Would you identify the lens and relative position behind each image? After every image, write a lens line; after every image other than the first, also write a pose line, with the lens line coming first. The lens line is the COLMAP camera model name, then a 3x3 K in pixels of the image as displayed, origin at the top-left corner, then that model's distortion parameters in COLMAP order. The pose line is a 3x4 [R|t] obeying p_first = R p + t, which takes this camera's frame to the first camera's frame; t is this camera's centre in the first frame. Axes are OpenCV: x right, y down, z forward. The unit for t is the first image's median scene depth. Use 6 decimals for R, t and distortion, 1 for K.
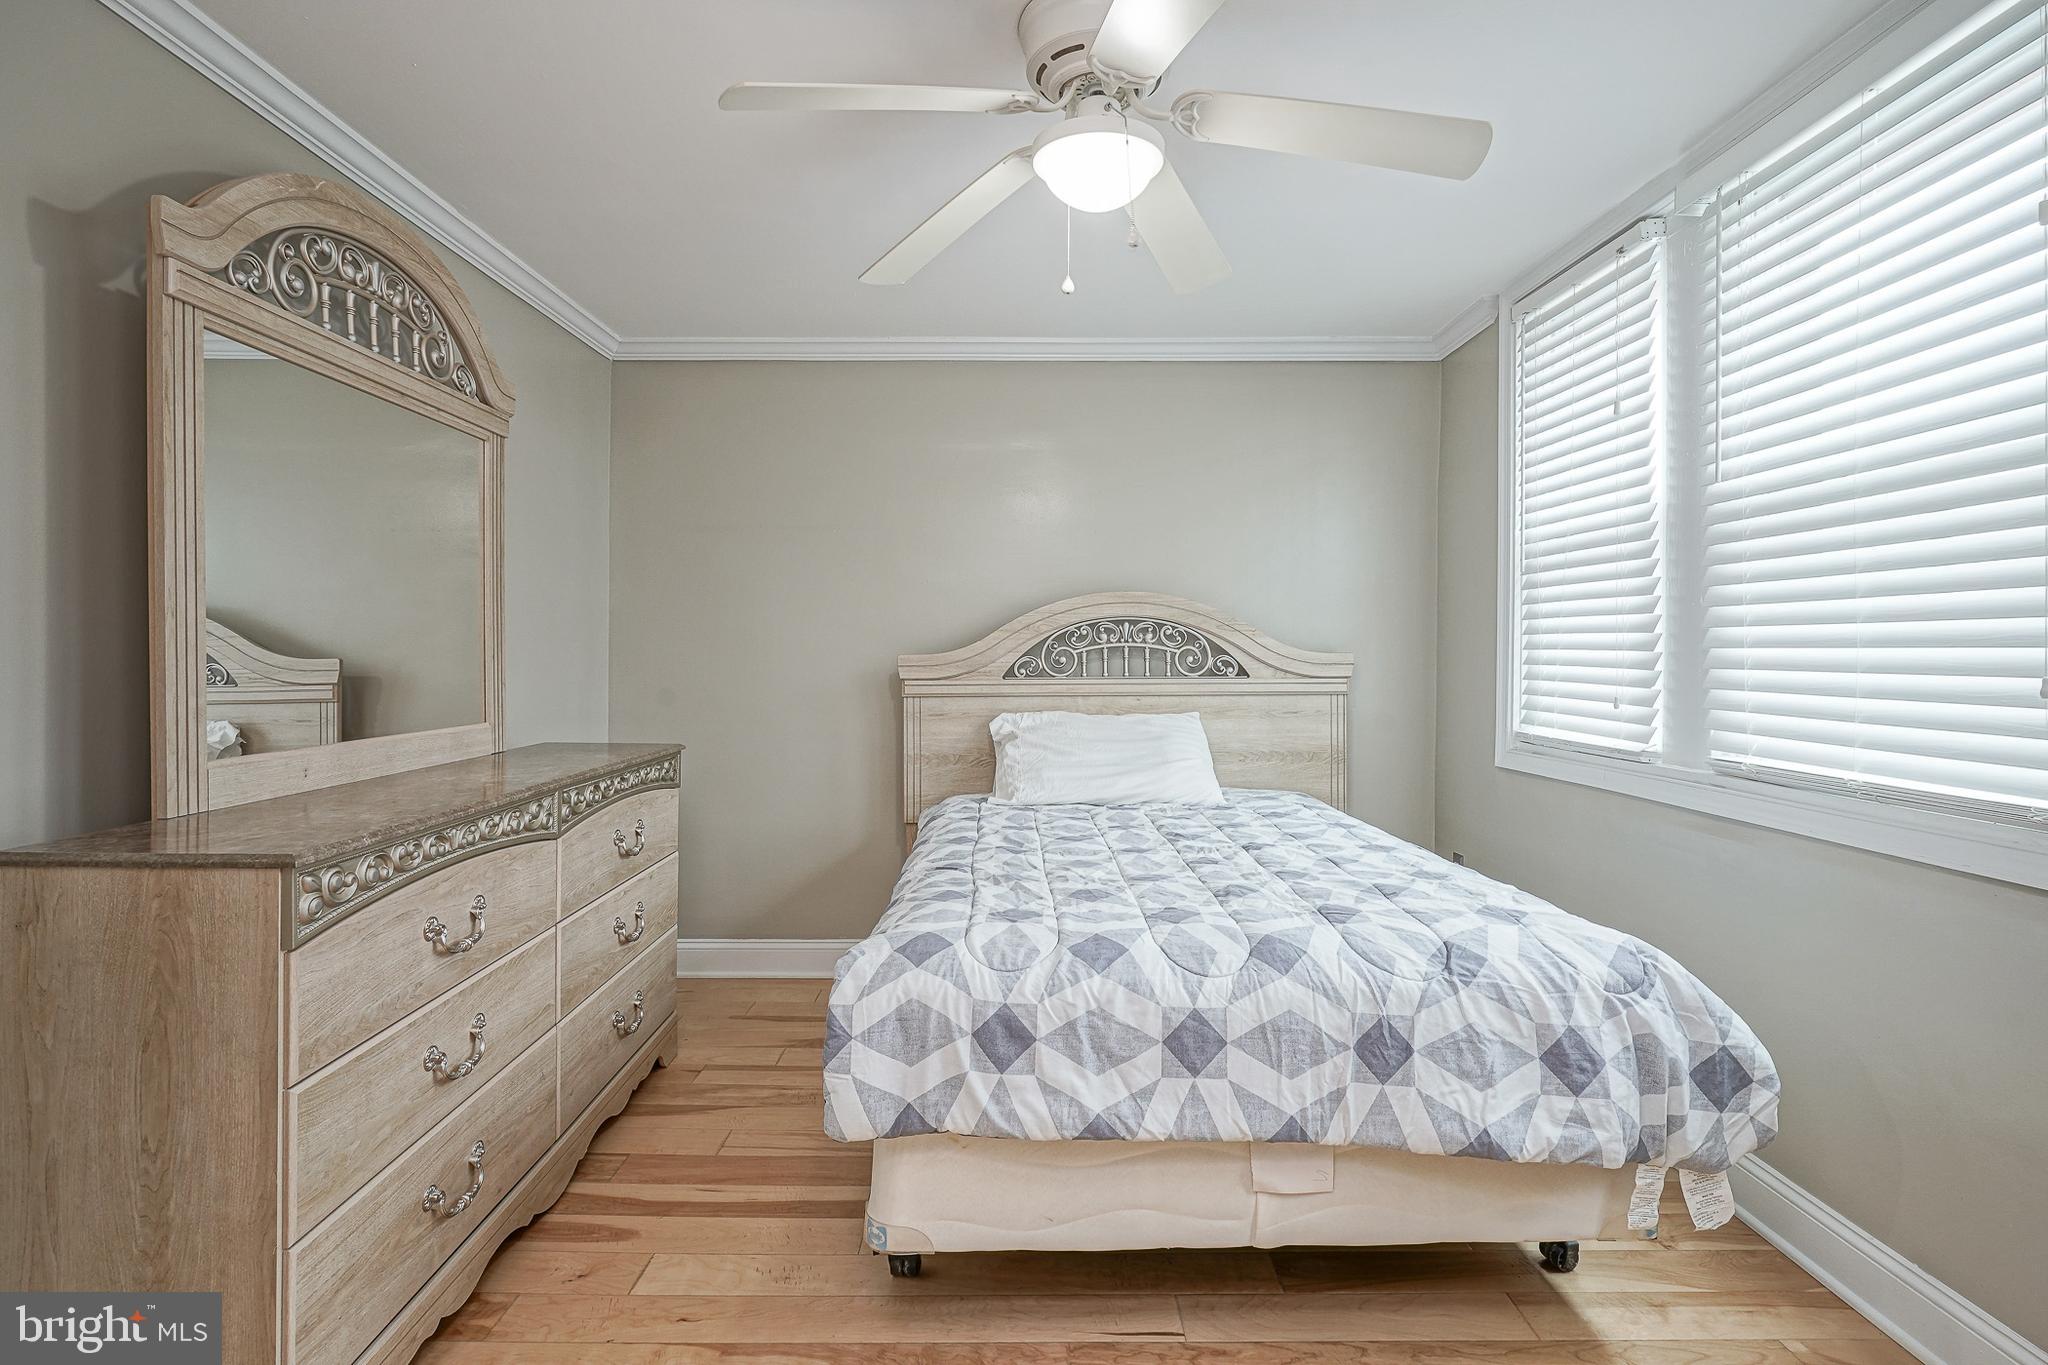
lens RADIAL K [[1010.7, 0, 1010.4], [0, 1010.7, 647.8], [0, 0, 1]] dist [-0.015730, 0.009859]
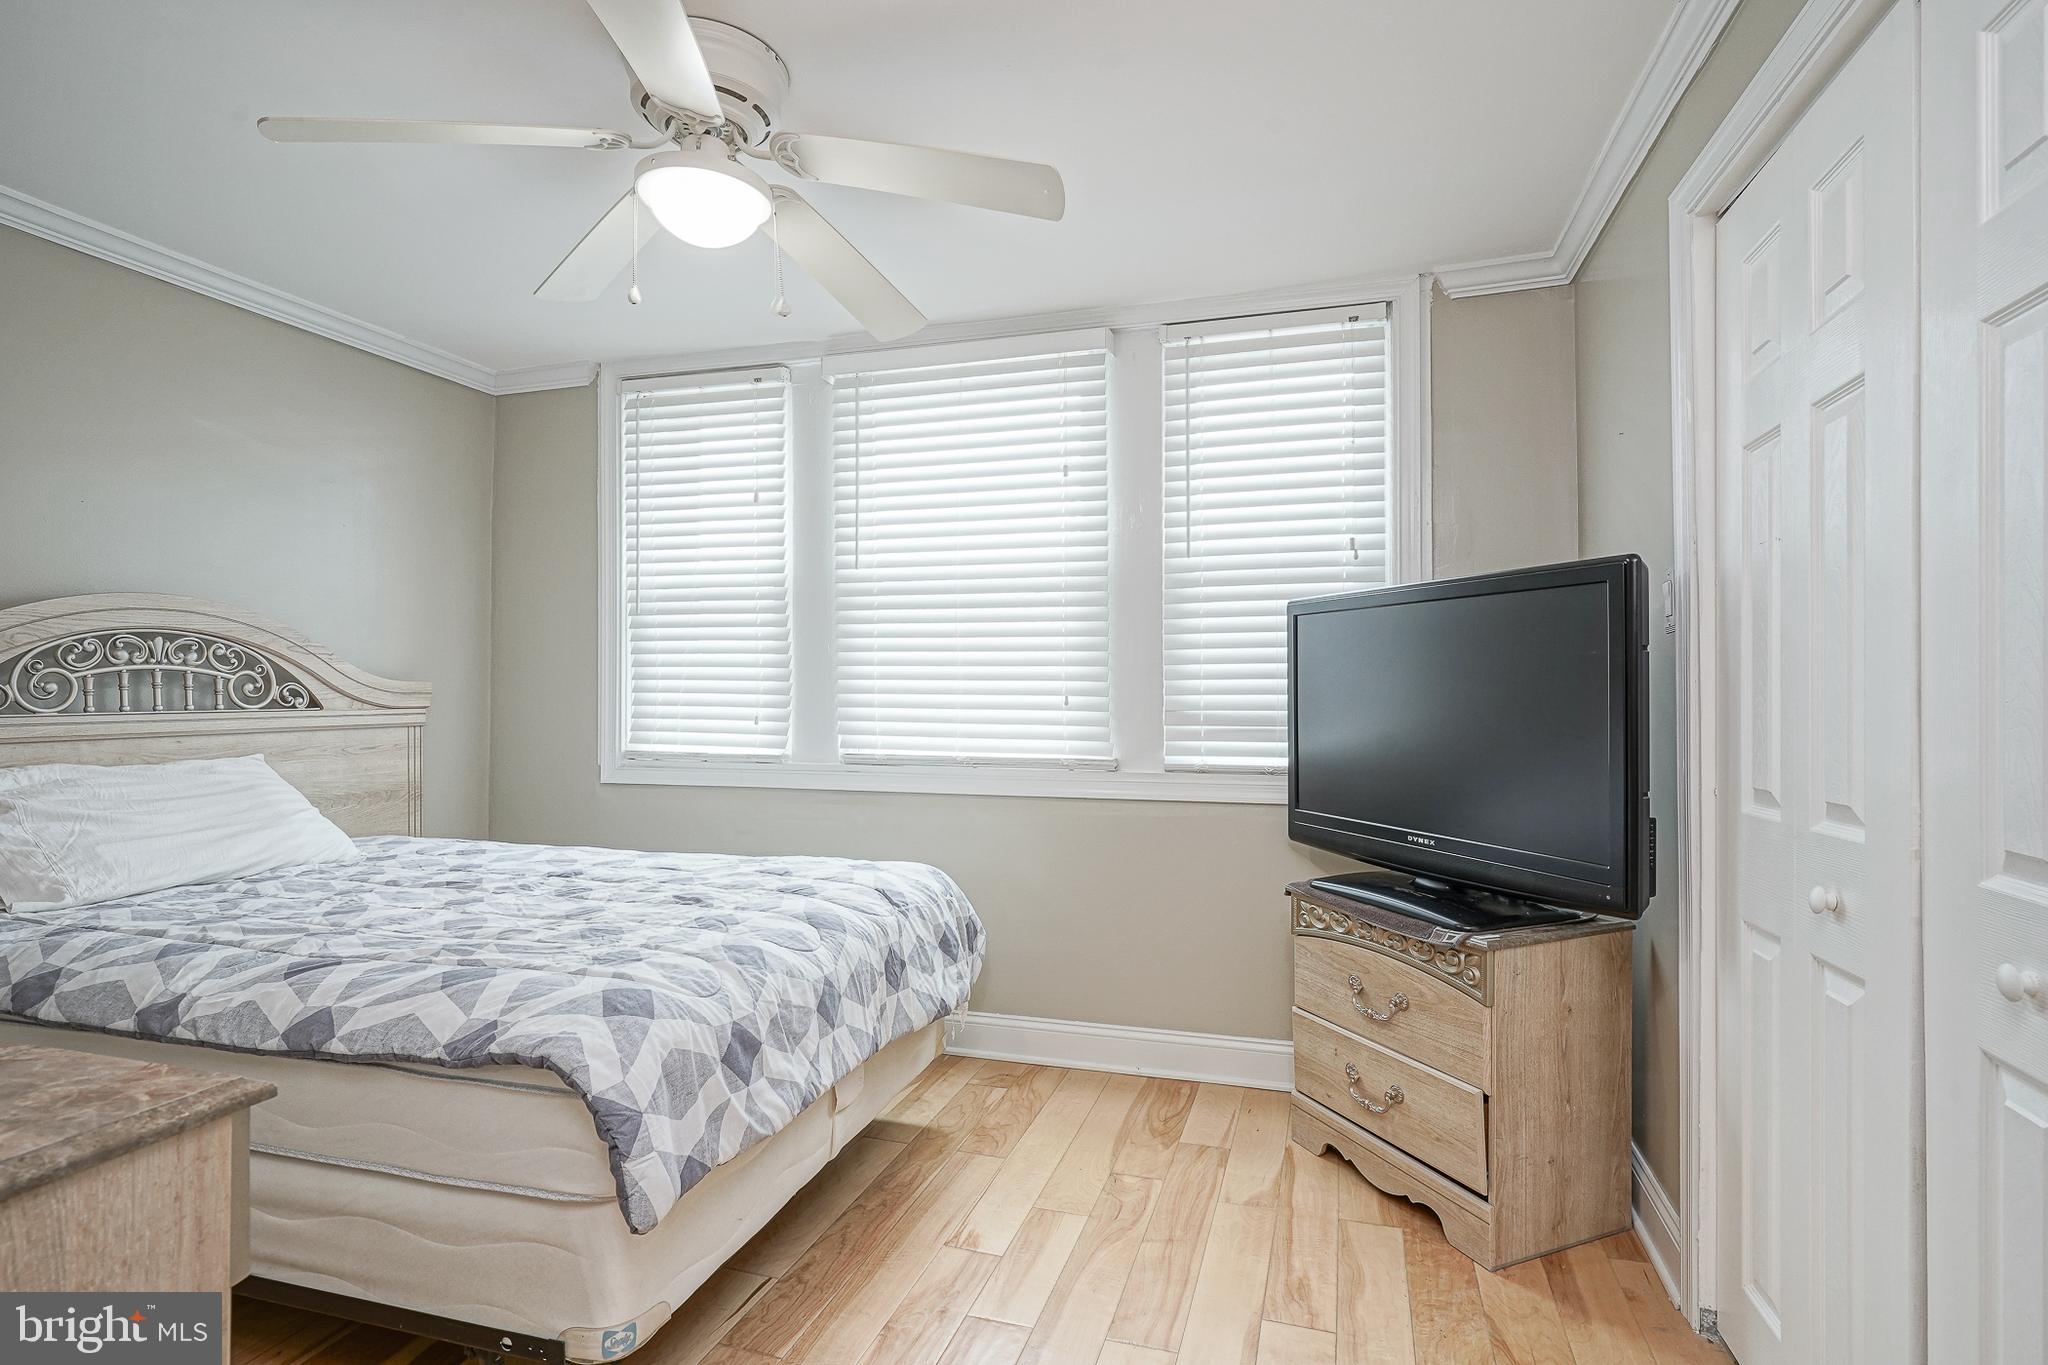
lens RADIAL K [[1010.7, 0, 1028.7], [0, 1010.7, 690.2], [0, 0, 1]] dist [-0.015730, 0.009859]
pose [[0.287780, 0.001023, 0.957696, -0.443403], [-0.009378, 0.999954, 0.001750, 0.007184], [-0.957651, -0.009484, 0.287776, 0.211703]]
